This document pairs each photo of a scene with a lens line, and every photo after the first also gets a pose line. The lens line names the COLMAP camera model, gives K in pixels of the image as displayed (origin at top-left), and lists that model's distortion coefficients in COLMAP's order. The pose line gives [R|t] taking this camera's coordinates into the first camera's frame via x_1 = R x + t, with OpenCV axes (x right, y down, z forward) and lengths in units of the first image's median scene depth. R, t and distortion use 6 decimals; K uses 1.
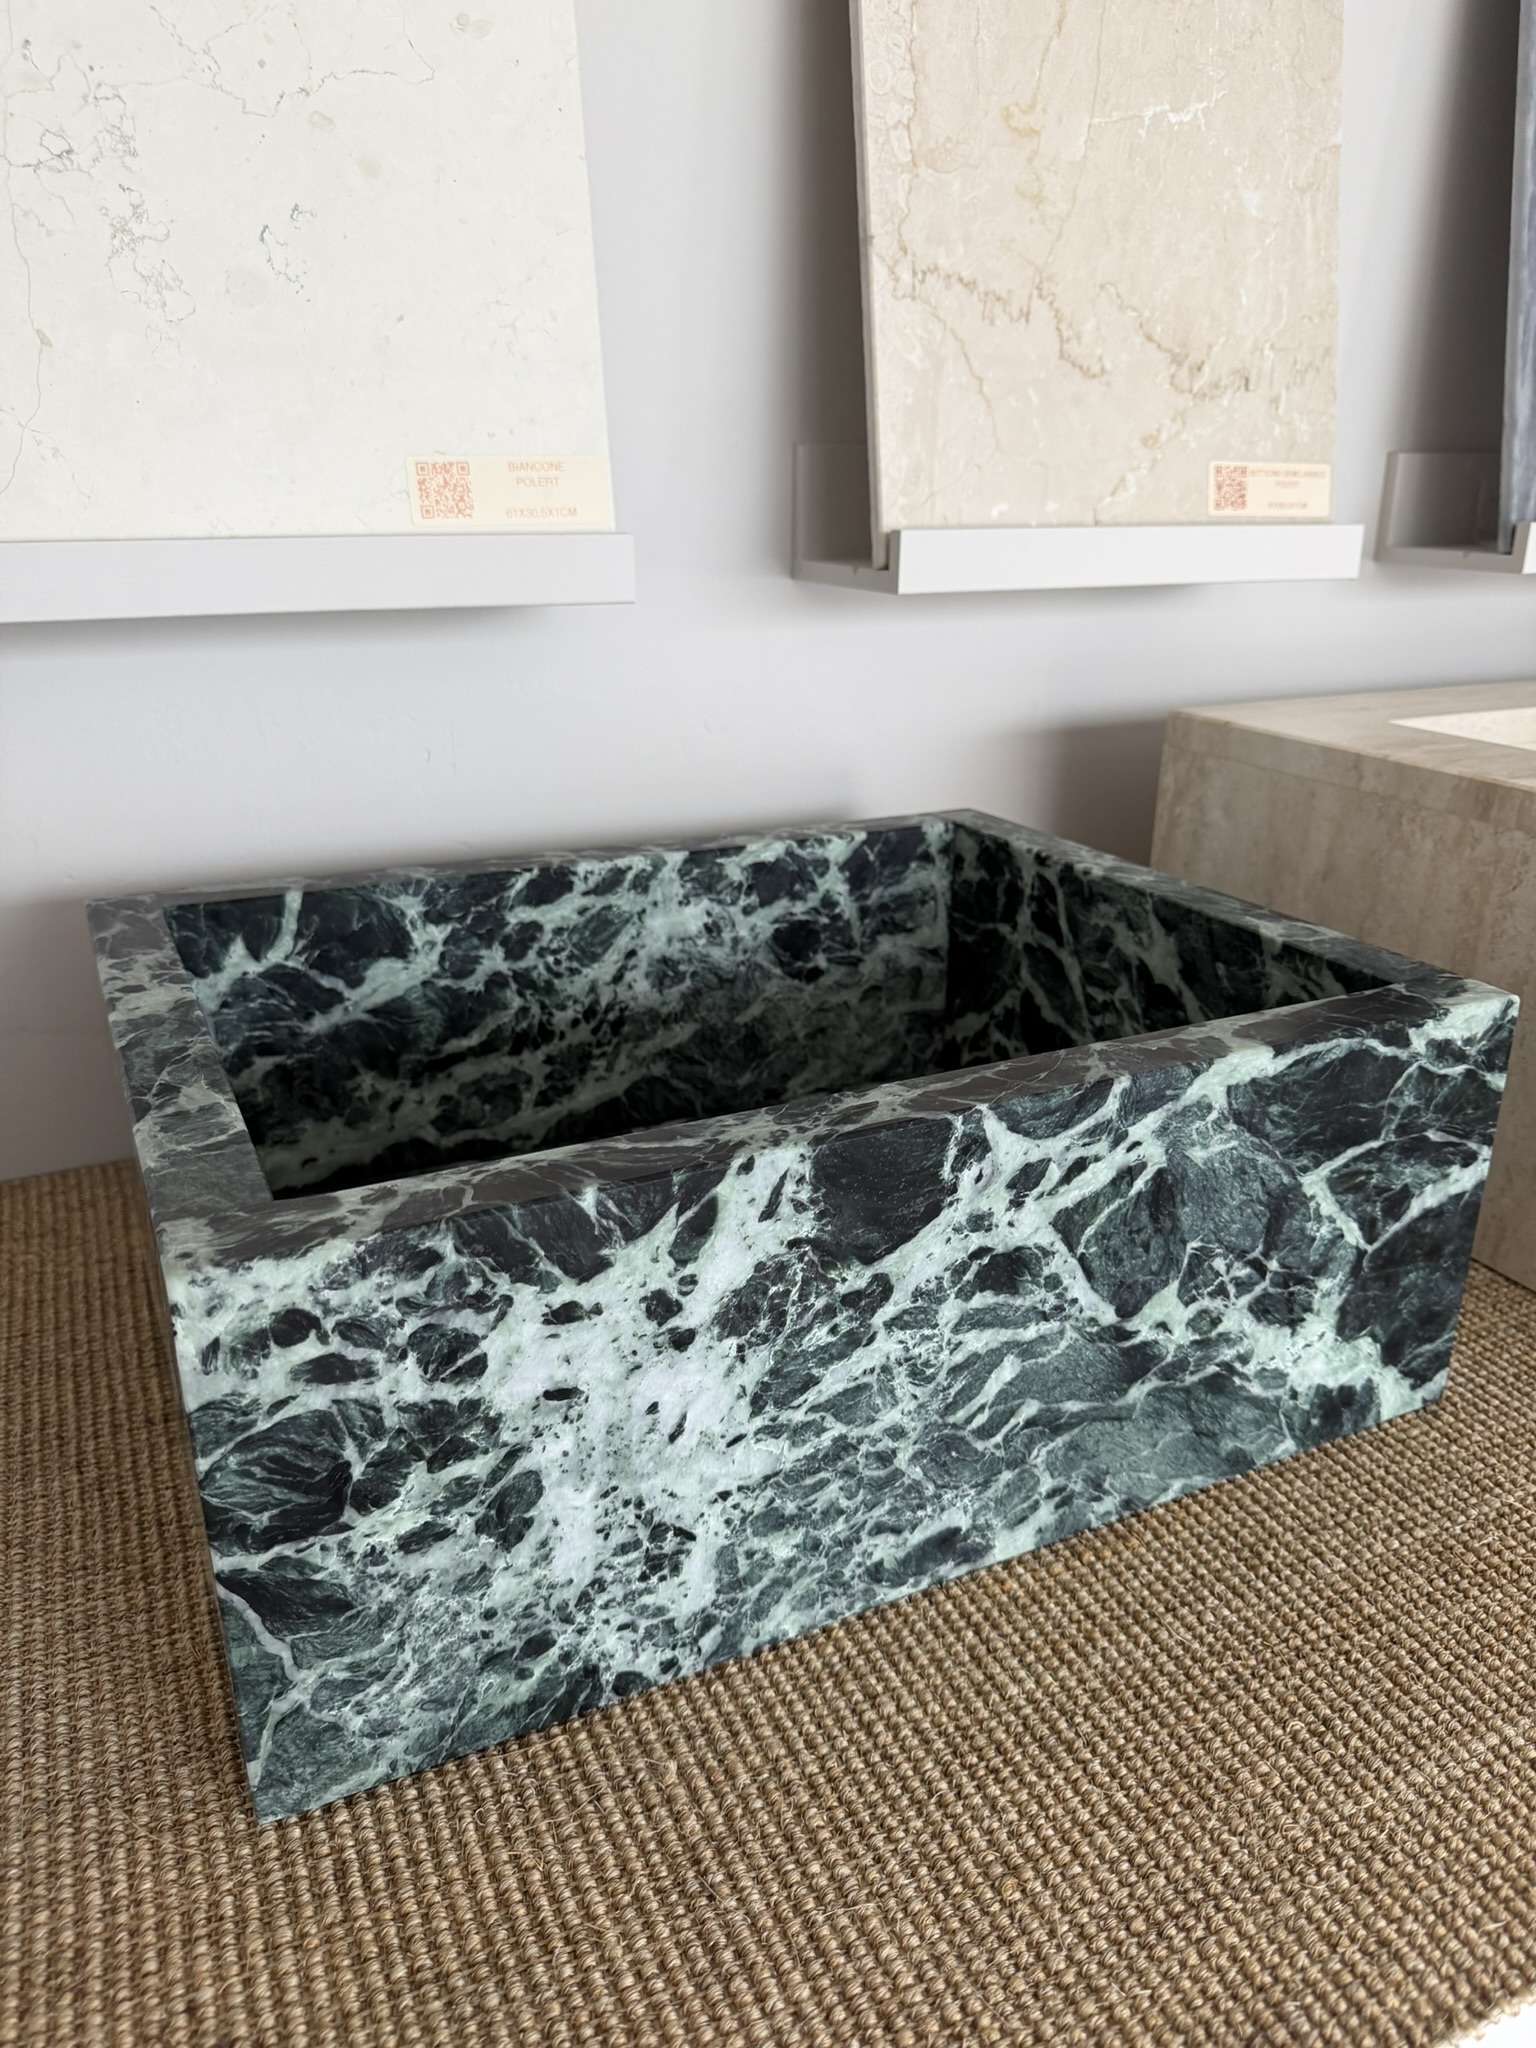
lens RADIAL K [[1435.0, 0, 769.5], [0, 1435.0, 821.6], [0, 0, 1]] dist [0.073298, -0.093078]
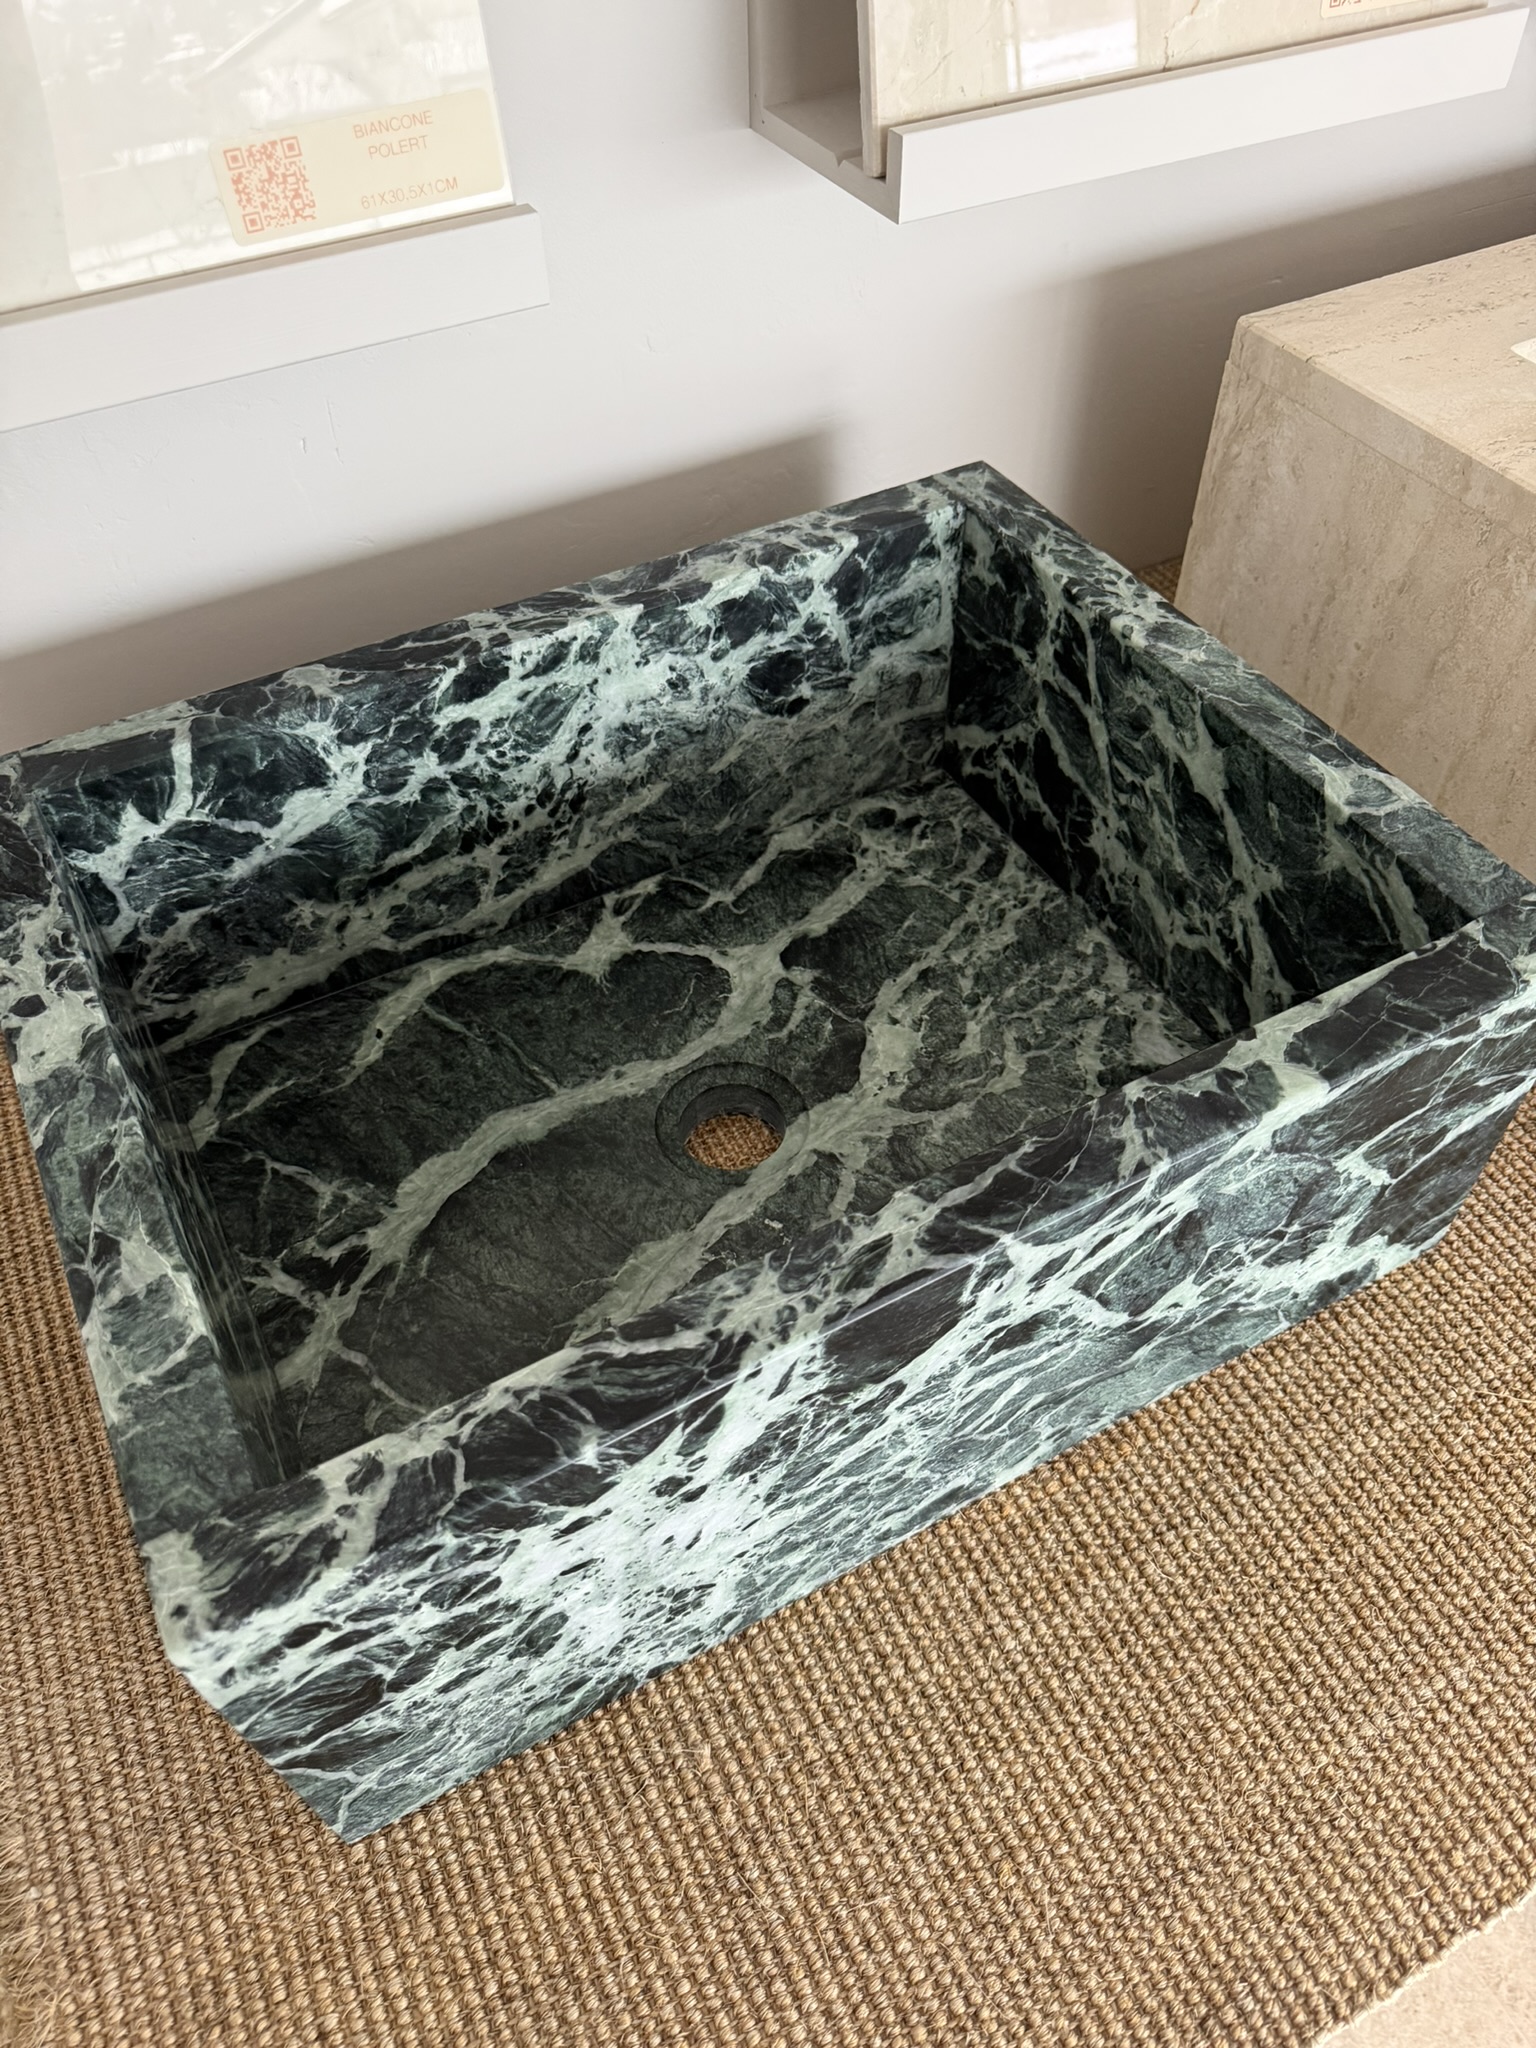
lens RADIAL K [[1545.4, 0, 768.0], [0, 1545.4, 1024.0], [0, 0, 1]] dist [0.053666, -0.143087]
pose [[0.999051, -0.042894, 0.007515, -0.004073], [0.033969, 0.875590, 0.481859, -0.383125], [-0.027249, -0.481146, 0.876217, 0.205350]]
